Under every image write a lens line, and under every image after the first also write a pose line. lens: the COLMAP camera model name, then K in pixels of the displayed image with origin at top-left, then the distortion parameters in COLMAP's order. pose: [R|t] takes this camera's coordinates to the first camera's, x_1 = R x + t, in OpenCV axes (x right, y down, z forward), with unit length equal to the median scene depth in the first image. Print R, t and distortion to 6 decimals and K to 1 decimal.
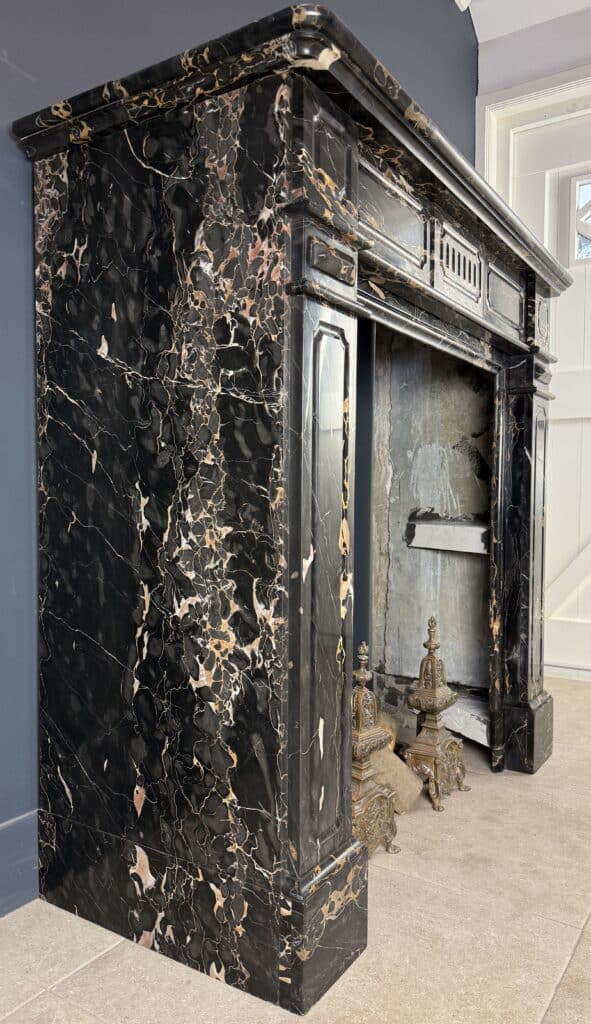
lens RADIAL K [[741.2, 0, 272.4], [0, 741.2, 526.7], [0, 0, 1]] dist [0.166732, -0.345411]
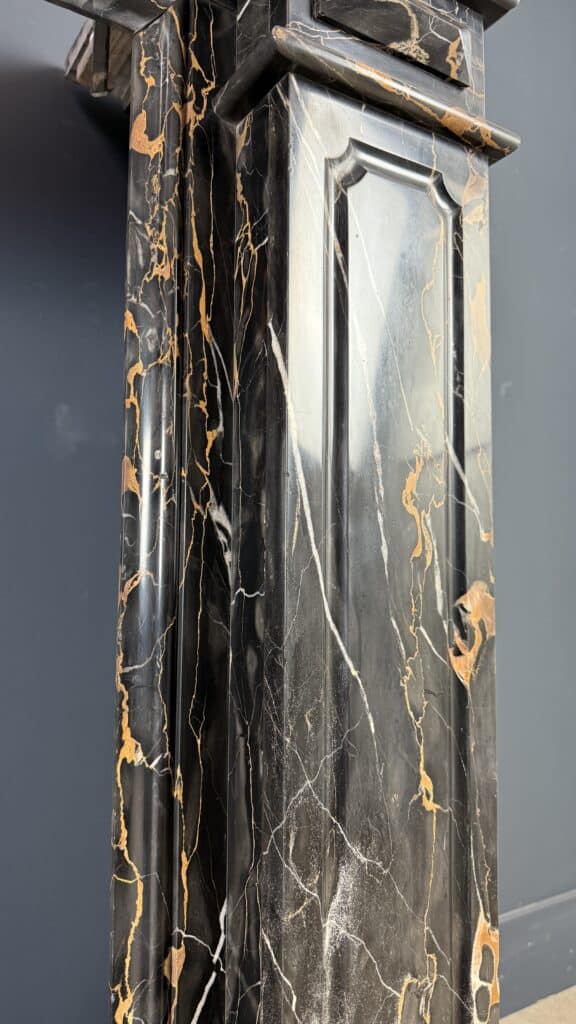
lens RADIAL K [[743.8, 0, 286.5], [0, 743.8, 513.3], [0, 0, 1]] dist [0.008028, -0.047410]
pose [[0.912180, -0.032663, -0.408486, 0.486487], [-0.015708, 0.993299, -0.114502, -0.030065], [0.409489, 0.110864, 0.905554, 0.933186]]
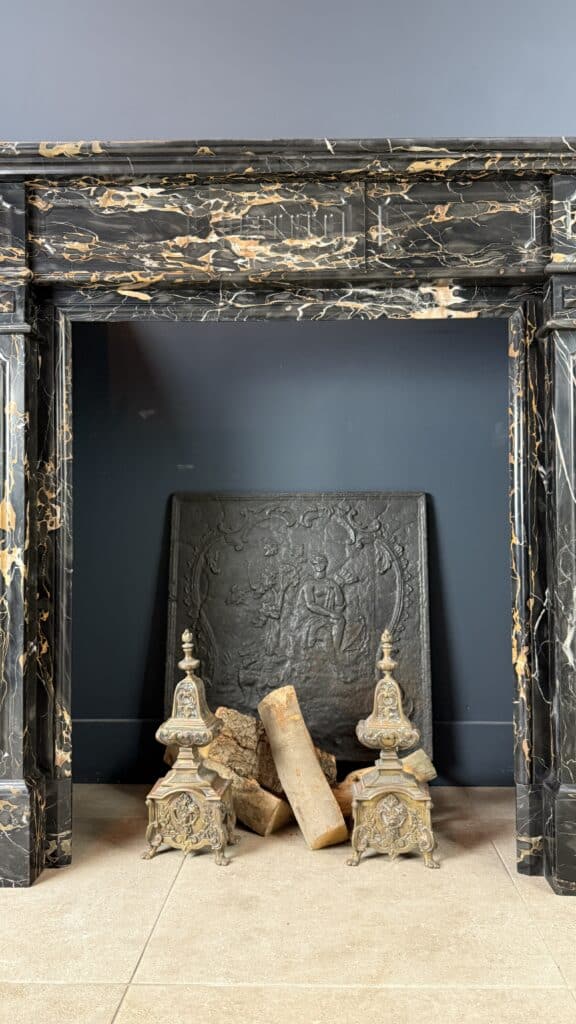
lens RADIAL K [[726.2, 0, 310.2], [0, 726.2, 502.0], [0, 0, 1]] dist [0.115430, -0.257205]
pose [[0.539624, -0.046095, -0.840643, 0.896235], [-0.025189, 0.997169, -0.070847, 0.040758], [0.841529, 0.059406, 0.536935, 0.515669]]
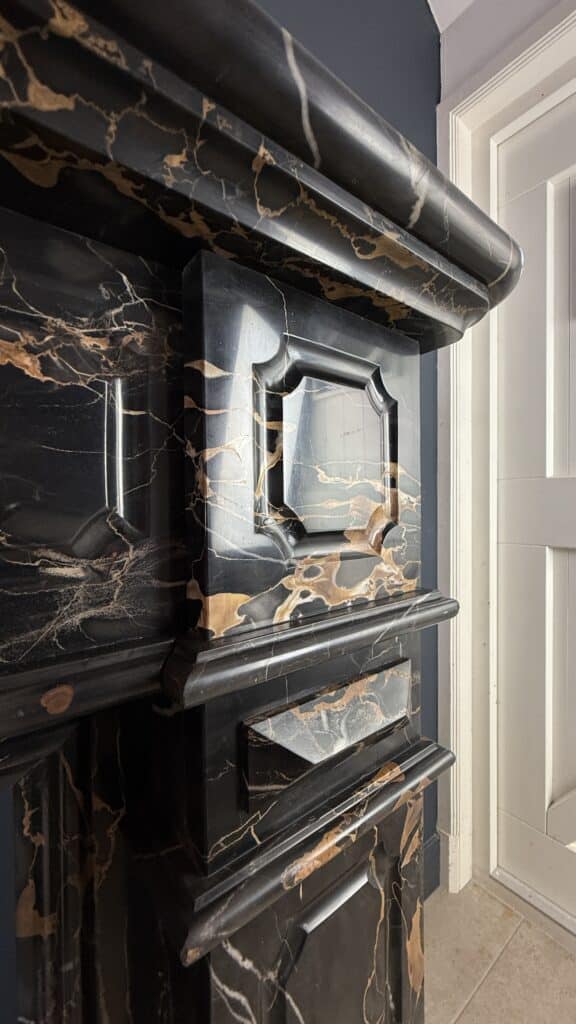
lens RADIAL K [[406.8, 0, 288.0], [0, 406.8, 514.0], [0, 0, 1]] dist [0.000352, 0.000106]
pose [[0.952382, -0.011082, -0.304705, 0.443953], [0.006344, 0.999843, -0.016534, -0.301422], [0.304841, 0.013813, 0.952303, 1.044492]]
